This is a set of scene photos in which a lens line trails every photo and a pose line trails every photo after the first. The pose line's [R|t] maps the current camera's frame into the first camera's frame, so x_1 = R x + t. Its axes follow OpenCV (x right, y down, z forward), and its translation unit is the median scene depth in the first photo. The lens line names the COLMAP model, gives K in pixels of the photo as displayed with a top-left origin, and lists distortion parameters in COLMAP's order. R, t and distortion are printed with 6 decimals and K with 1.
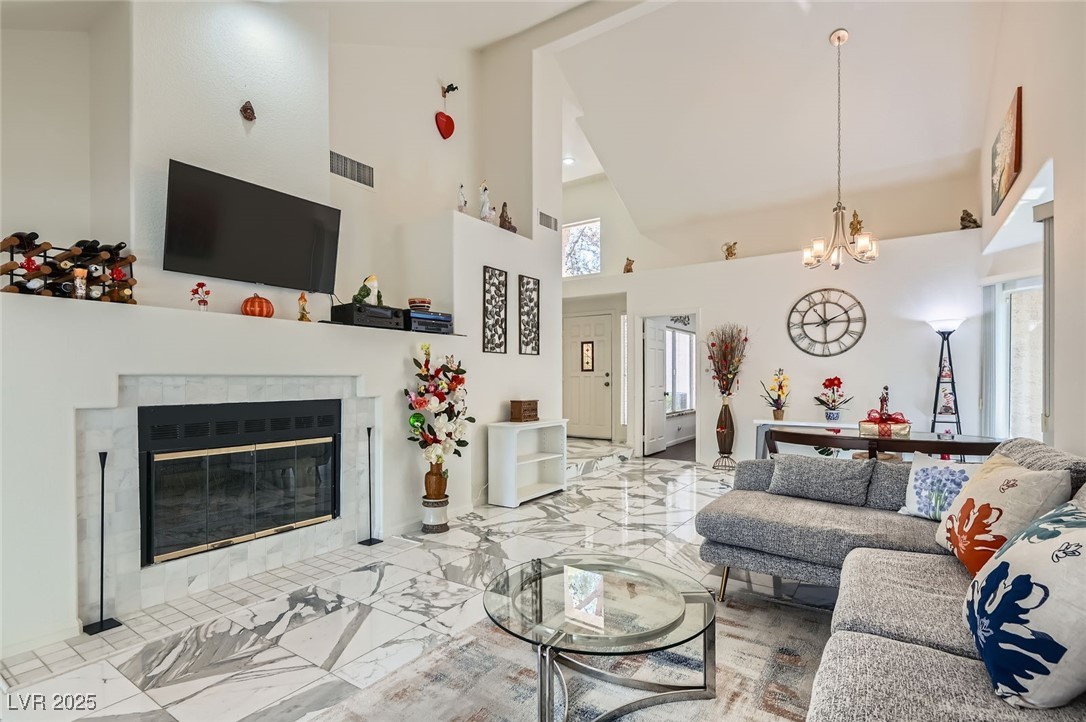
lens RADIAL K [[516.1, 0, 546.2], [0, 516.1, 378.3], [0, 0, 1]] dist [0.010280, -0.000328]
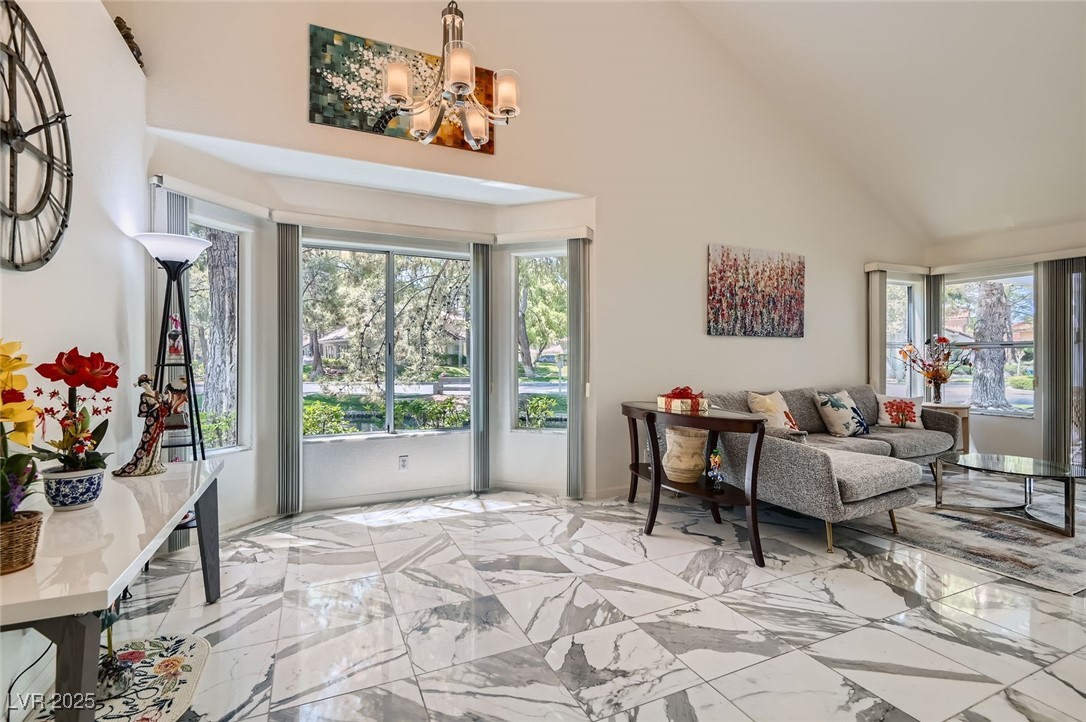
lens RADIAL K [[498.7, 0, 539.4], [0, 498.7, 358.6], [0, 0, 1]] dist [0.001935, -0.000803]
pose [[-0.852555, -0.000939, 0.522636, 0.214917], [-0.000355, 0.999999, 0.001218, 0.001414], [-0.522637, 0.000853, -0.852555, 1.213669]]
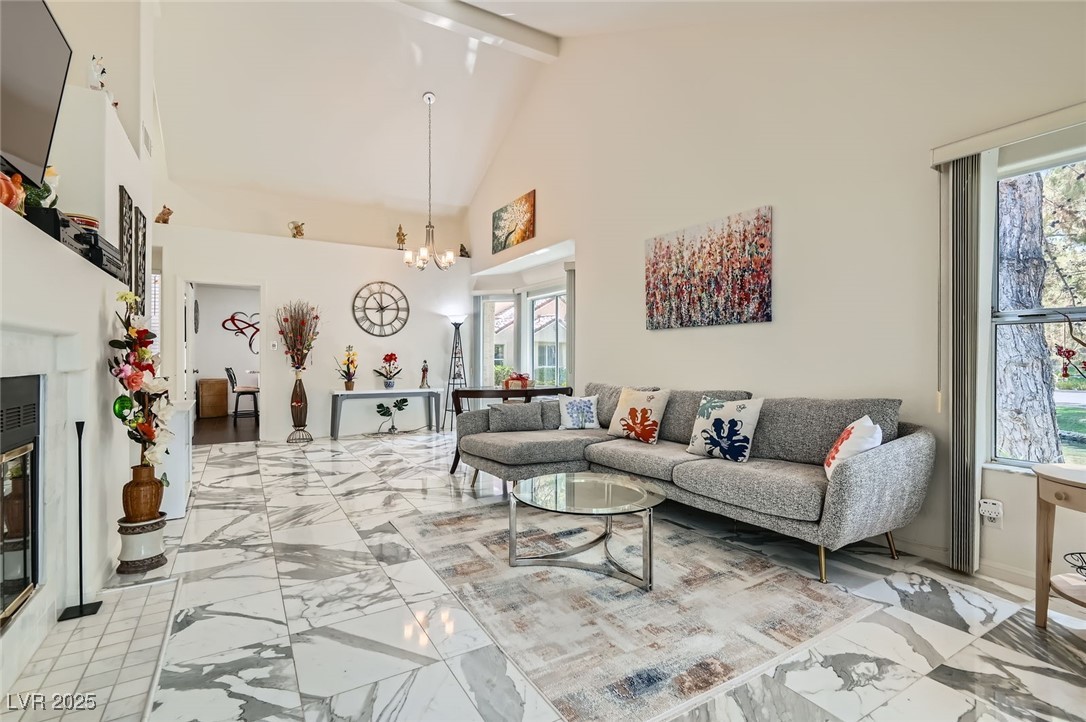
lens RADIAL K [[498.7, 0, 539.4], [0, 498.7, 358.6], [0, 0, 1]] dist [0.001935, -0.000803]
pose [[0.426237, 0.002694, 0.904607, -0.424052], [-0.002521, 0.999995, -0.001791, 0.013270], [-0.904608, -0.001518, 0.426242, 0.174399]]
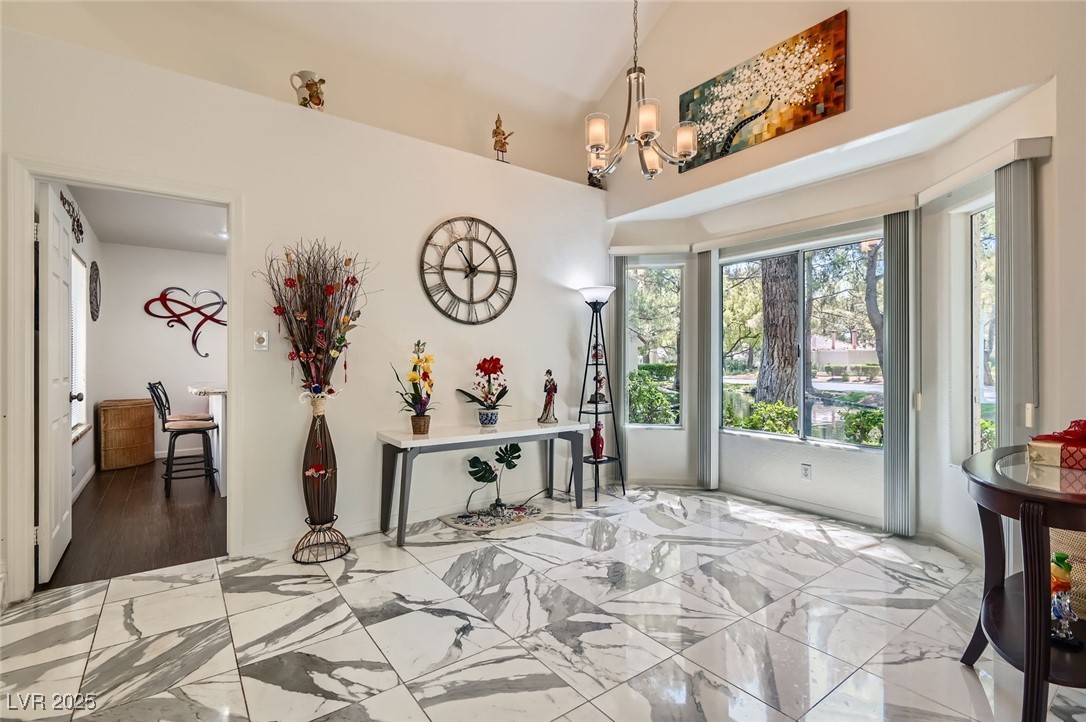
lens RADIAL K [[498.7, 0, 539.4], [0, 498.7, 358.6], [0, 0, 1]] dist [0.001935, -0.000803]
pose [[0.340382, 0.003229, 0.940282, -0.007312], [-0.002389, 0.999994, -0.002569, 0.001279], [-0.940284, -0.001372, 0.340387, 0.807456]]
